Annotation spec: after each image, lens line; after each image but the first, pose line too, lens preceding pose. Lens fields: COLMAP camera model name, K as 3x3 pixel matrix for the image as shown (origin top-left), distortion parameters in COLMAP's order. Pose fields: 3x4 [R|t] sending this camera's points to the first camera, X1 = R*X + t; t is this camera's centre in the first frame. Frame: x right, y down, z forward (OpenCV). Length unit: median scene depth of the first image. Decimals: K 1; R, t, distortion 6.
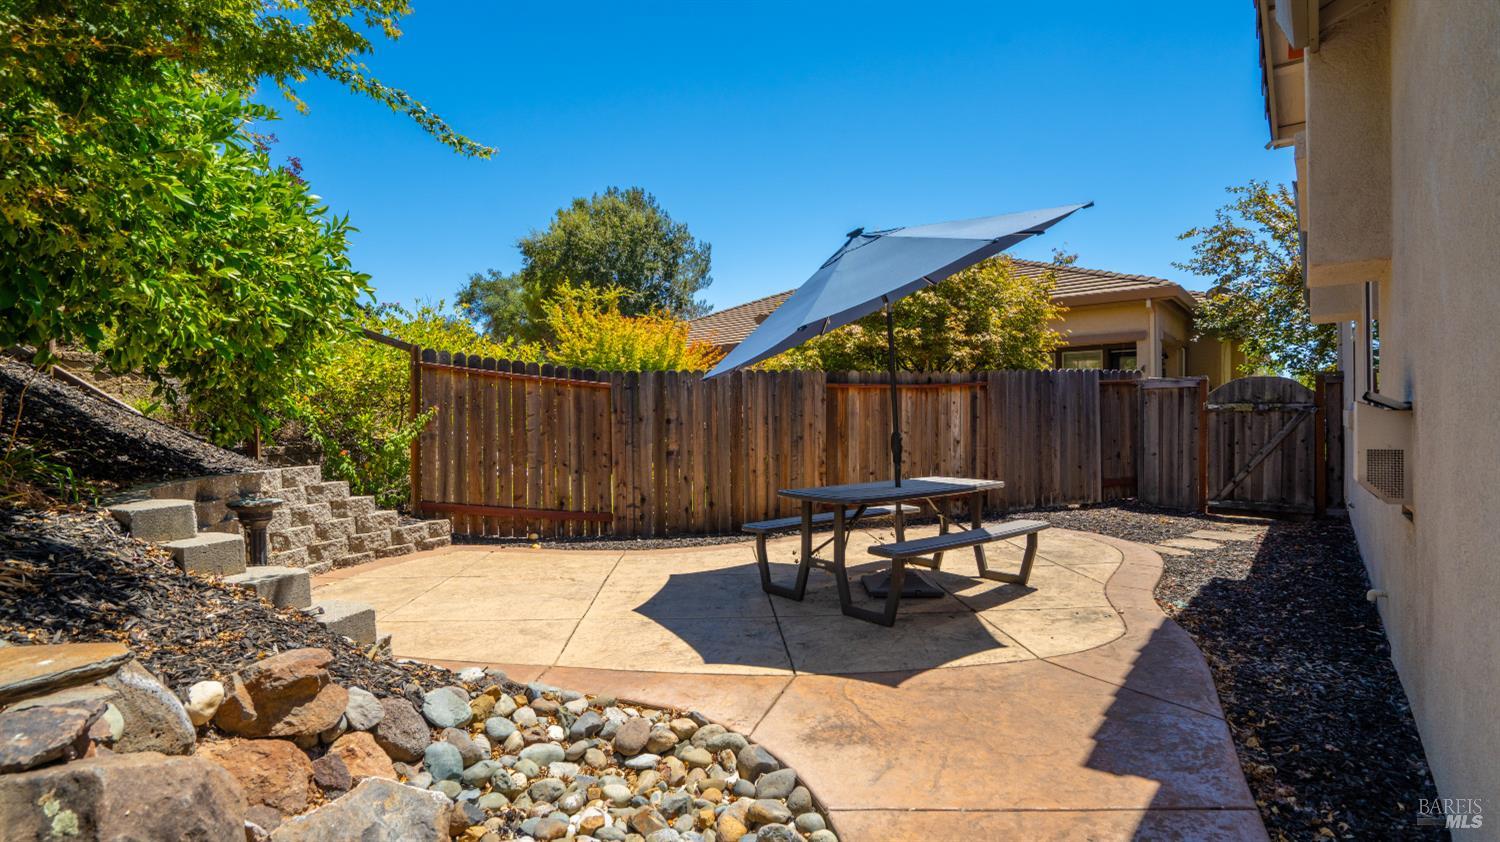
lens RADIAL K [[680.4, 0, 748.5], [0, 680.4, 416.1], [0, 0, 1]] dist [-0.007902, 0.003632]
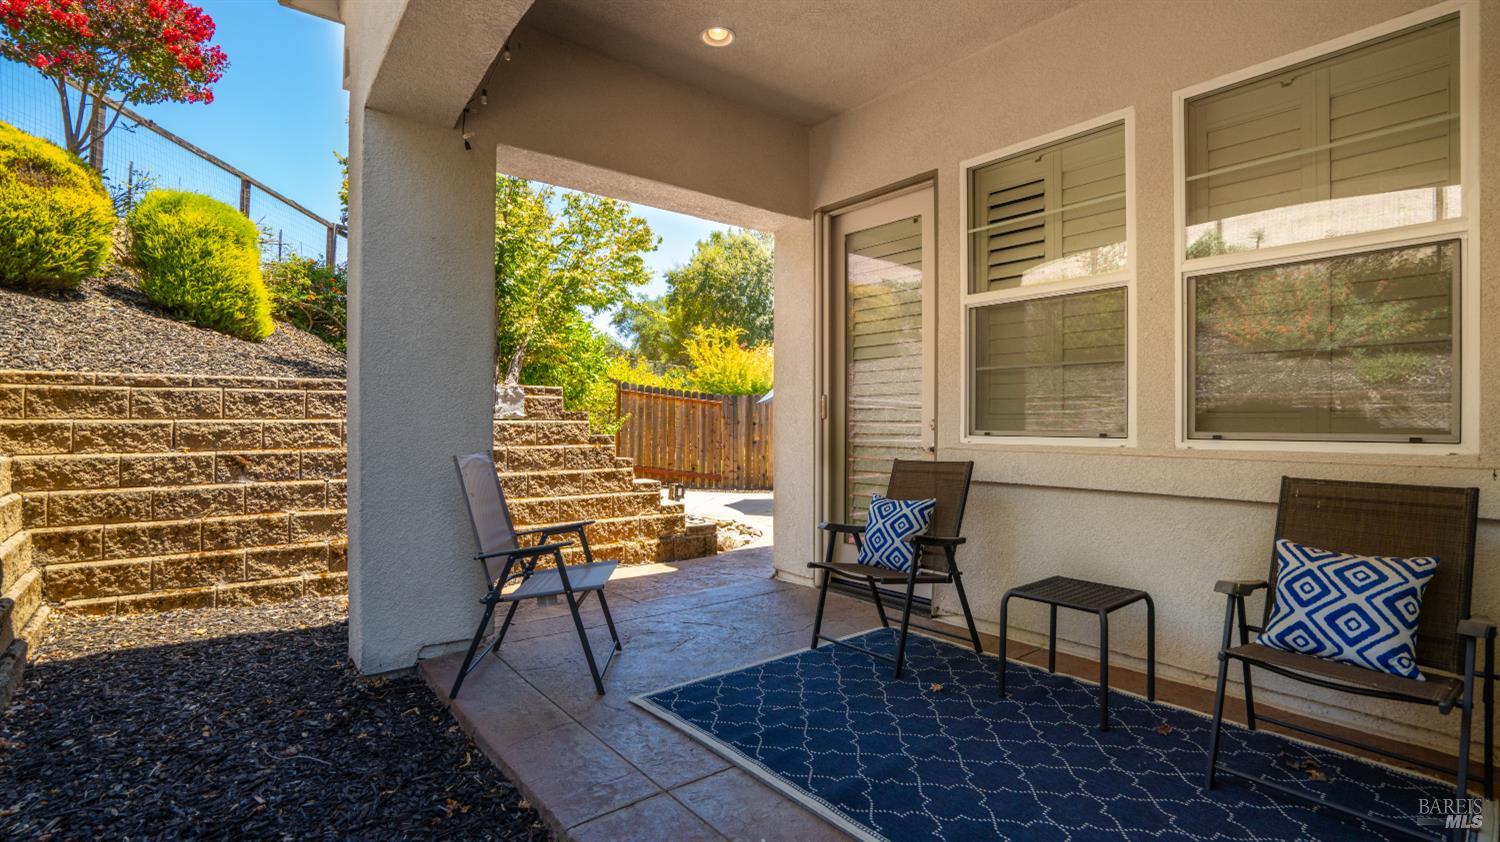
lens RADIAL K [[680.4, 0, 748.1], [0, 680.4, 424.2], [0, 0, 1]] dist [-0.007902, 0.003632]
pose [[0.980808, 0.015797, -0.194336, 0.100131], [-0.016126, 0.999870, -0.000107, 0.004670], [0.194309, 0.003239, 0.980935, -0.343334]]
